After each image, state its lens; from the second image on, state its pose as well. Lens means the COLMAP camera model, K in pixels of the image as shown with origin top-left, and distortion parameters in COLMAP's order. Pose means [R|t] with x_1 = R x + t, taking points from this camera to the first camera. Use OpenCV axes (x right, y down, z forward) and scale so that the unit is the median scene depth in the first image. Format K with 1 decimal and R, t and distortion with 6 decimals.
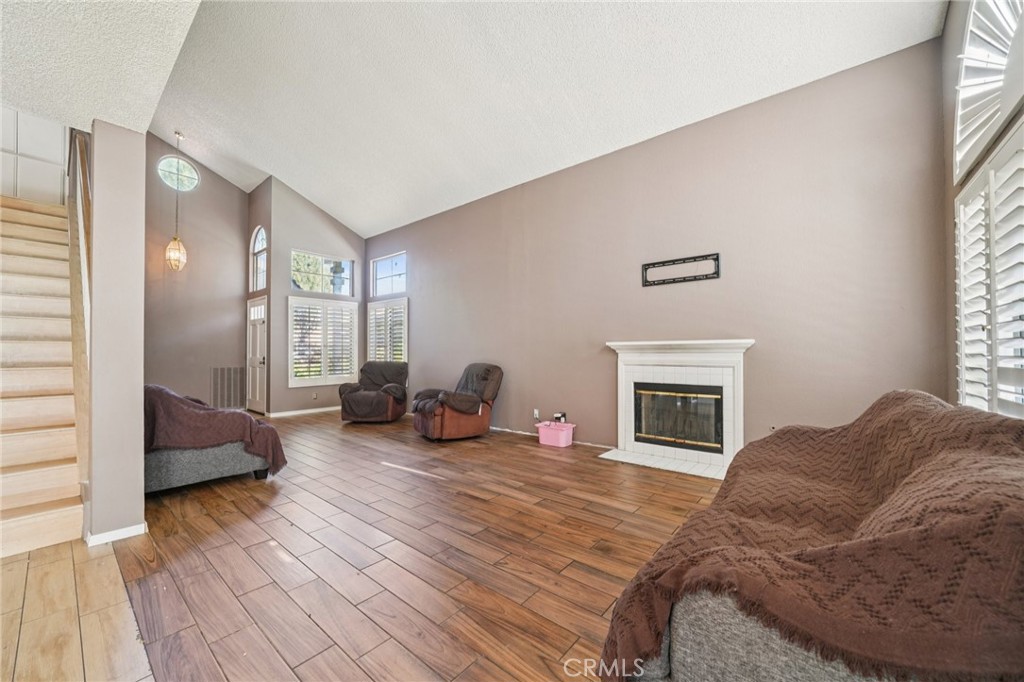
lens RADIAL K [[384.3, 0, 502.0], [0, 384.3, 350.5], [0, 0, 1]] dist [-0.002163, -0.001413]
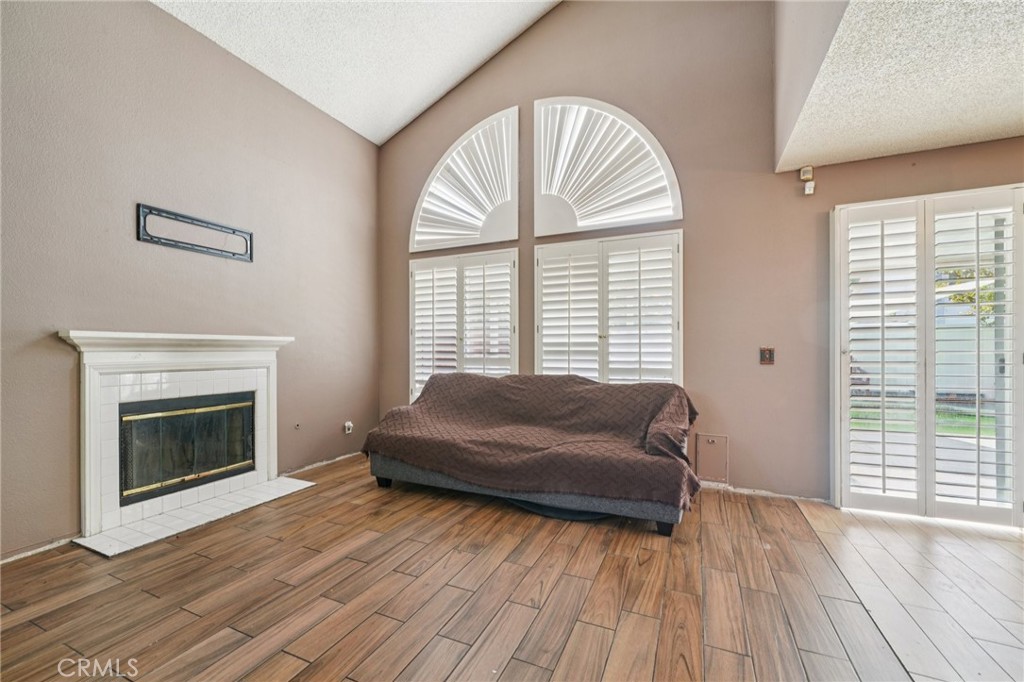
lens RADIAL K [[408.5, 0, 512.3], [0, 408.5, 351.3], [0, 0, 1]] dist [-0.002923, -0.000856]
pose [[-0.280706, 0.000298, 0.959794, -0.402782], [-0.007972, 0.999965, -0.002642, 0.002955], [-0.959761, -0.008393, -0.280694, 0.620822]]
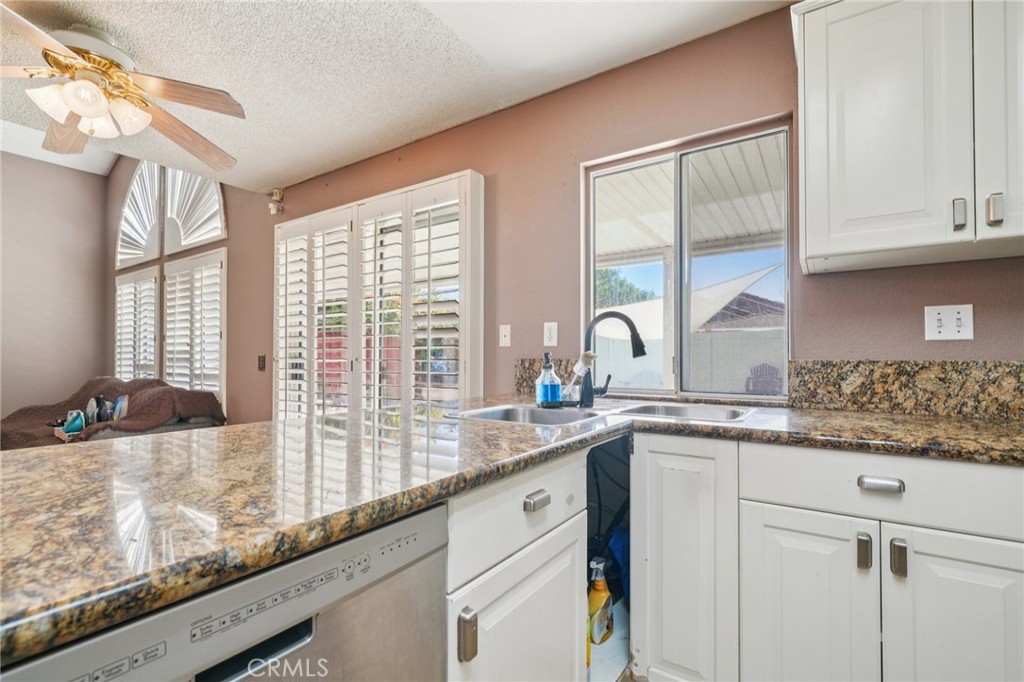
lens RADIAL K [[474.2, 0, 511.8], [0, 474.2, 349.7], [0, 0, 1]] dist [-0.002141, 0.002562]
pose [[-0.114662, 0.017181, 0.993256, -0.816323], [-0.006507, 0.999816, -0.018045, -0.004213], [-0.993383, -0.008532, -0.114529, -0.411587]]
